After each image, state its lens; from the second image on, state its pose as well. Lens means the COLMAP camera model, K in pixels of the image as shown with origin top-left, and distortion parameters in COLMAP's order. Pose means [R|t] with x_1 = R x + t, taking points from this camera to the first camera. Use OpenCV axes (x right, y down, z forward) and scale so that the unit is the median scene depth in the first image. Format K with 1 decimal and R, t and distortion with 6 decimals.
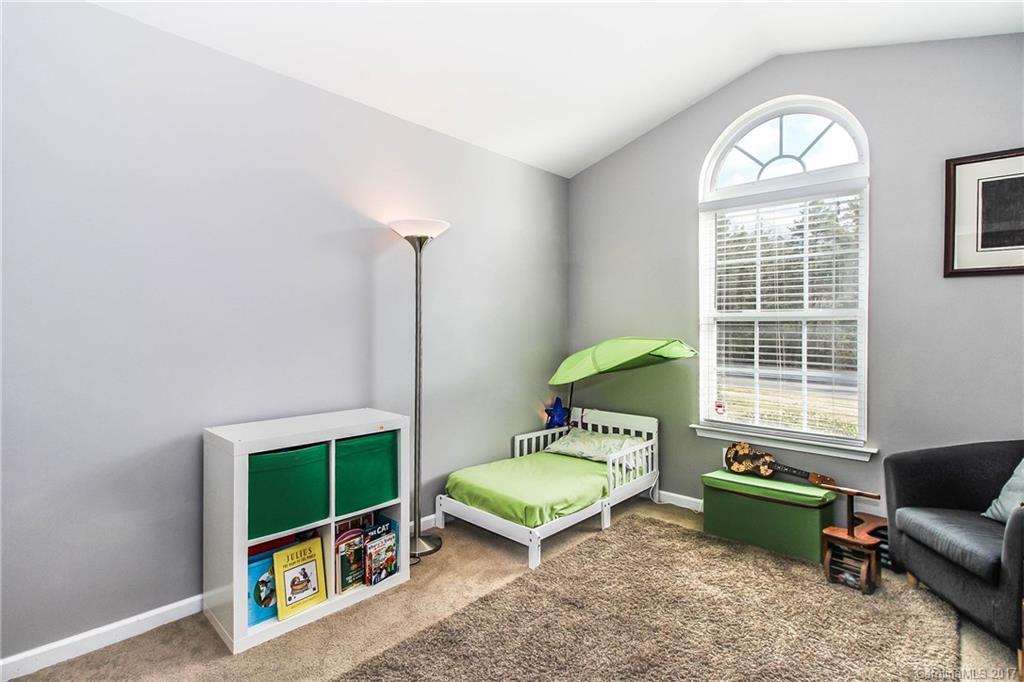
lens RADIAL K [[497.9, 0, 513.0], [0, 497.9, 335.7], [0, 0, 1]] dist [0.012233, -0.005505]
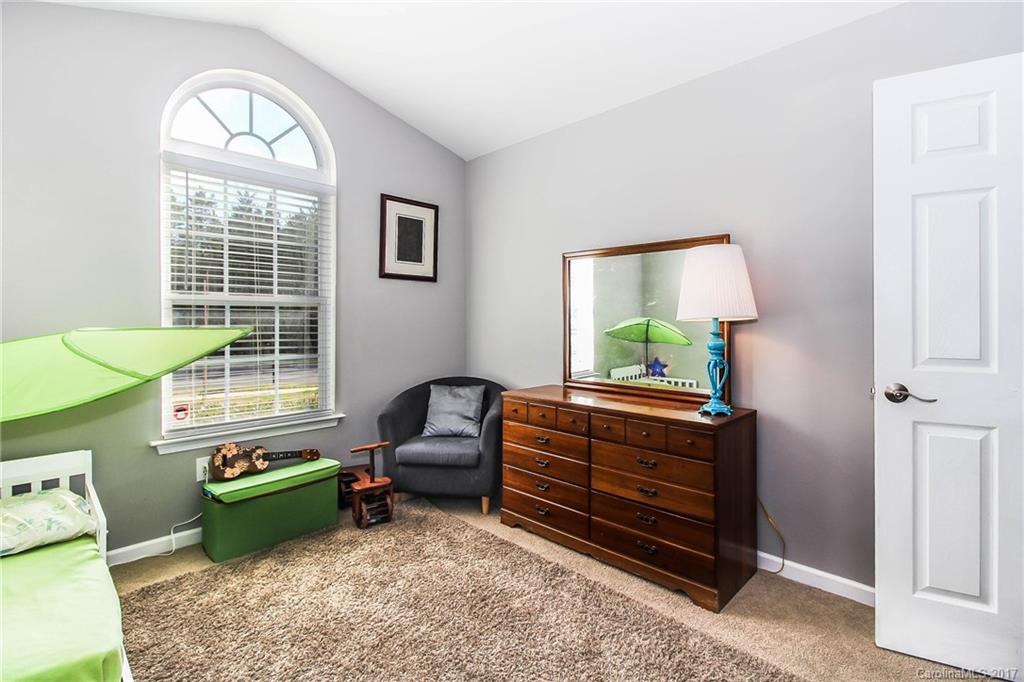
lens RADIAL K [[497.9, 0, 520.7], [0, 497.9, 316.4], [0, 0, 1]] dist [0.012233, -0.005505]
pose [[0.017358, -0.003059, 0.999845, -0.424540], [0.009727, 0.999949, 0.002890, -0.007629], [-0.999802, 0.009675, 0.017387, 0.485273]]
